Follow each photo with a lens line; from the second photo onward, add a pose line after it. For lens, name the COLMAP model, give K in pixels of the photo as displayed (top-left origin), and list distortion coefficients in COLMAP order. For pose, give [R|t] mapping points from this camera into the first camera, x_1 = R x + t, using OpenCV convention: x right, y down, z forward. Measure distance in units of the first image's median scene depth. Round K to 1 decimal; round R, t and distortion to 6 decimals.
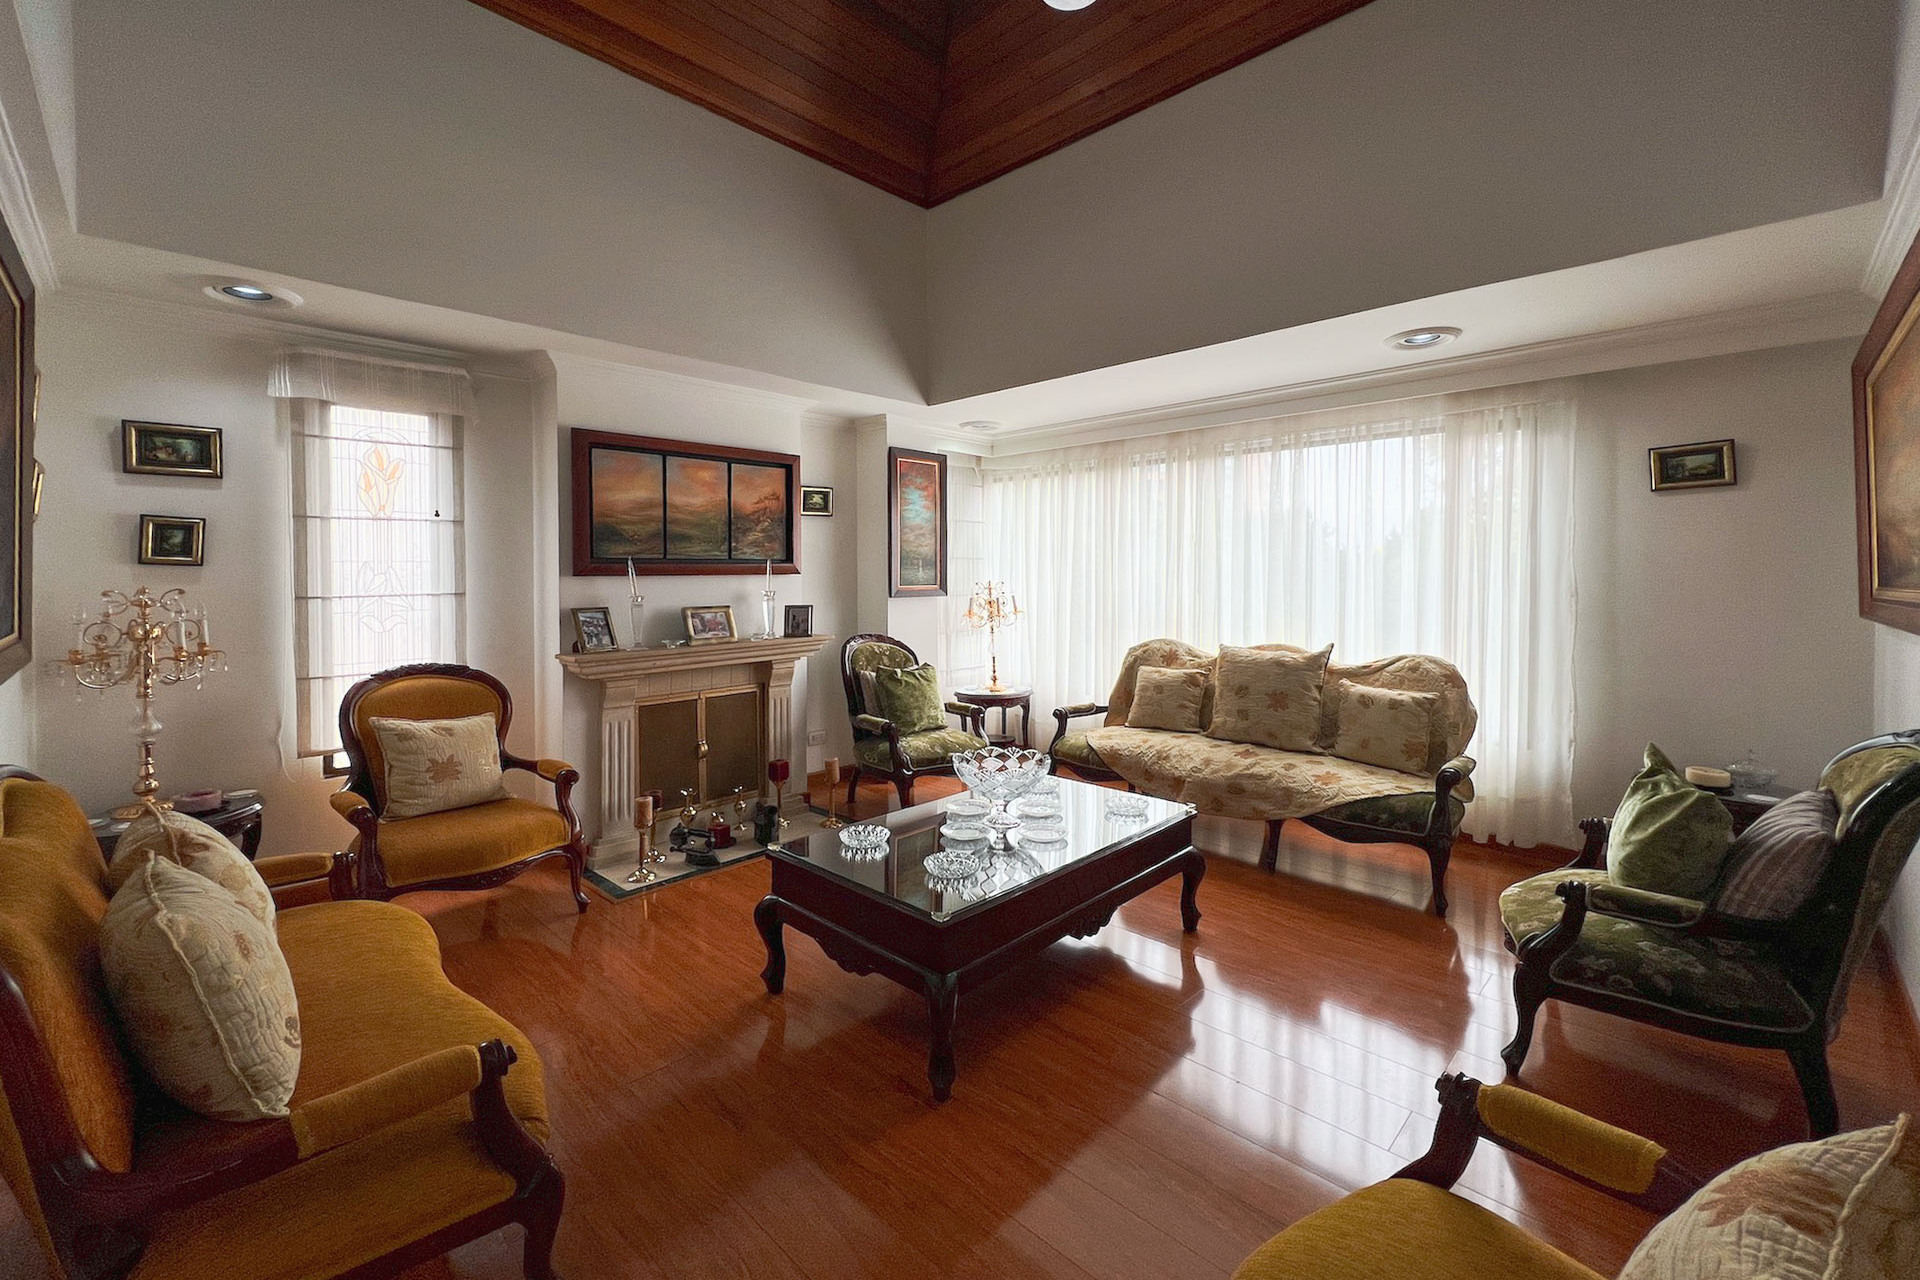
lens RADIAL K [[799.1, 0, 956.9], [0, 799.1, 590.7], [0, 0, 1]] dist [0.002121, -0.000032]
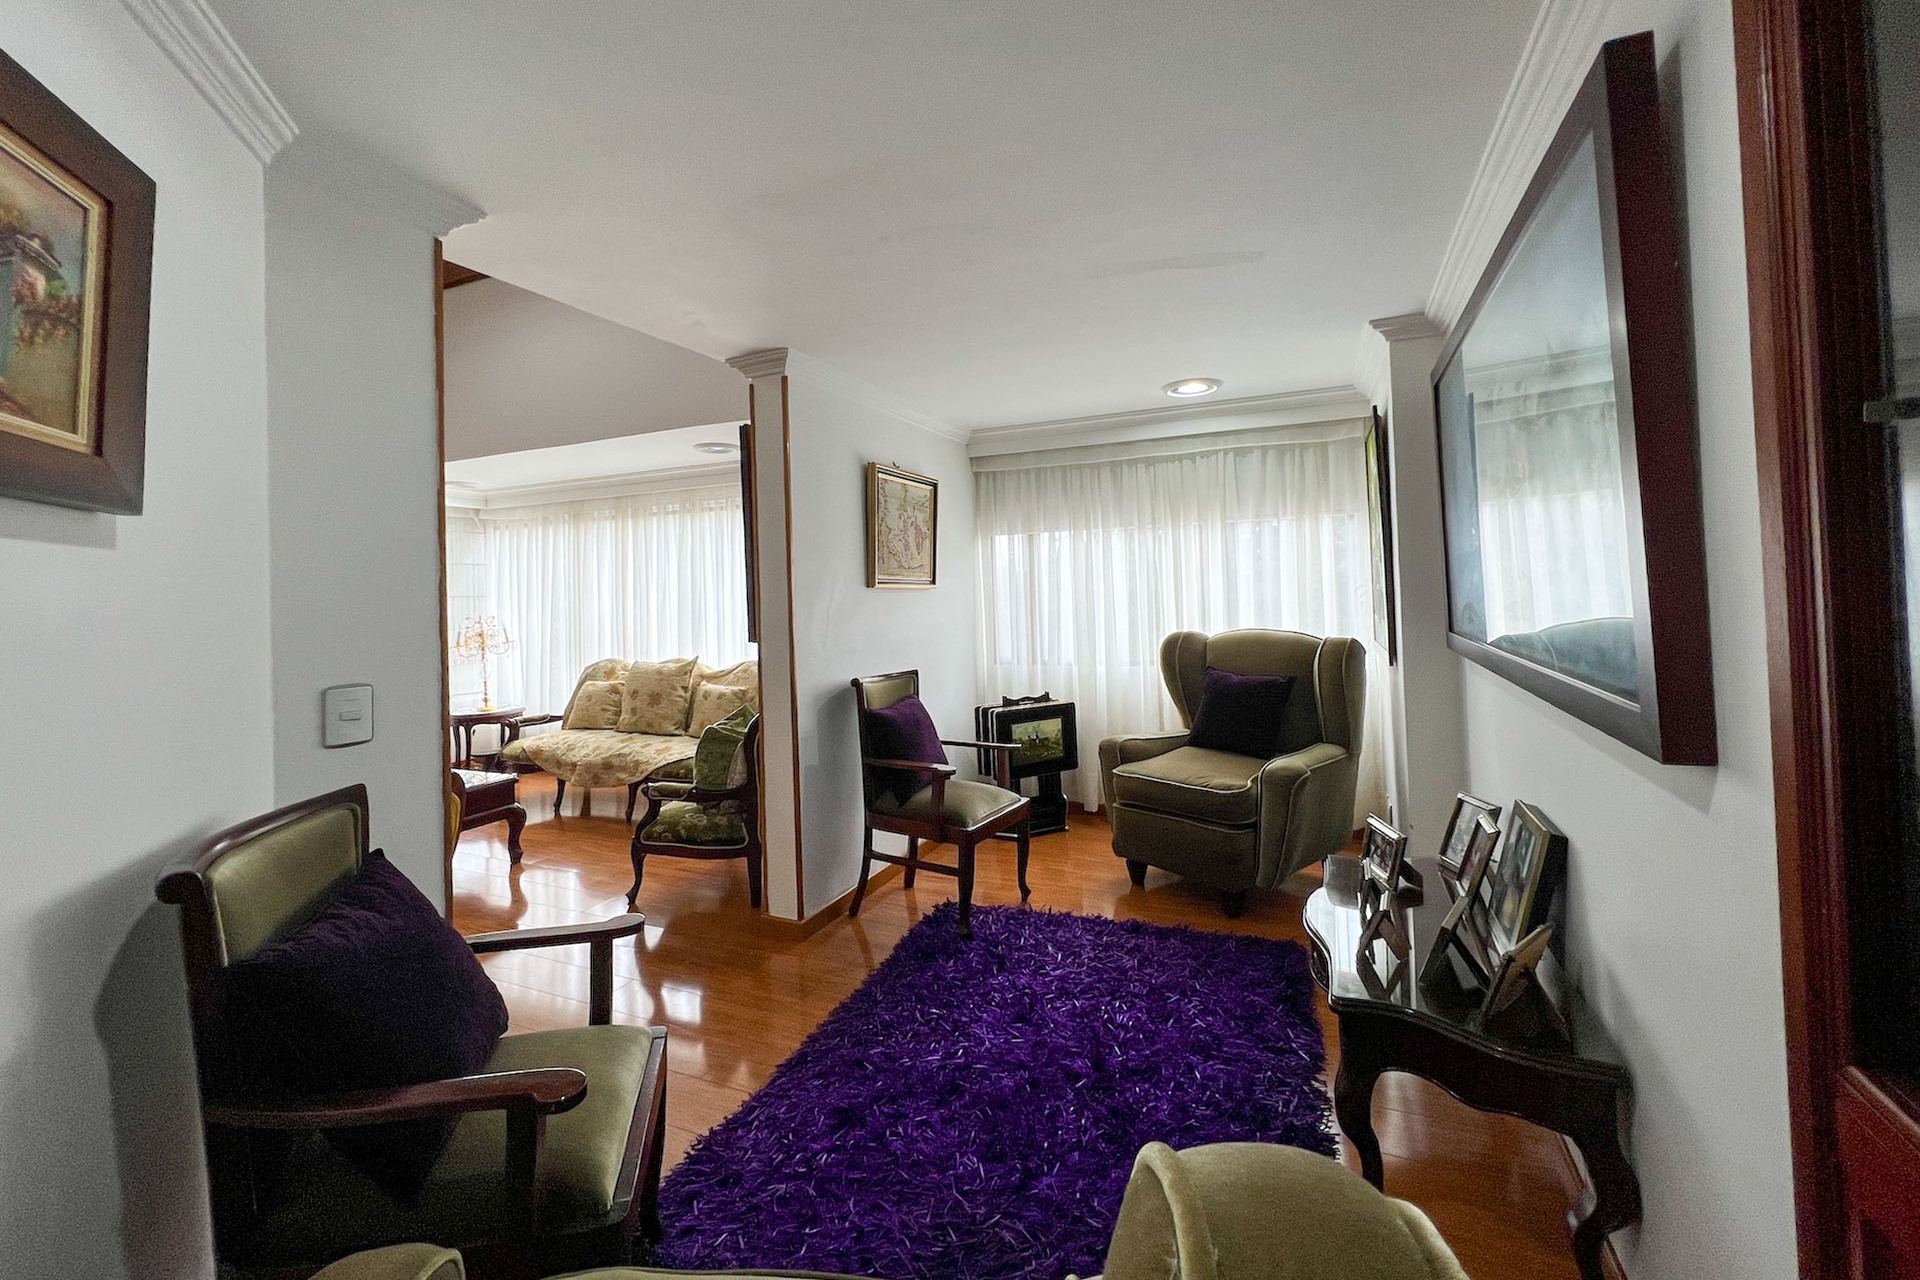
lens RADIAL K [[796.4, 0, 957.8], [0, 796.4, 589.9], [0, 0, 1]] dist [-0.000689, 0.000607]
pose [[0.942071, -0.014272, 0.335109, 0.393720], [0.027156, 0.999060, -0.033794, 0.010063], [-0.334312, 0.040937, 0.941573, -0.414148]]
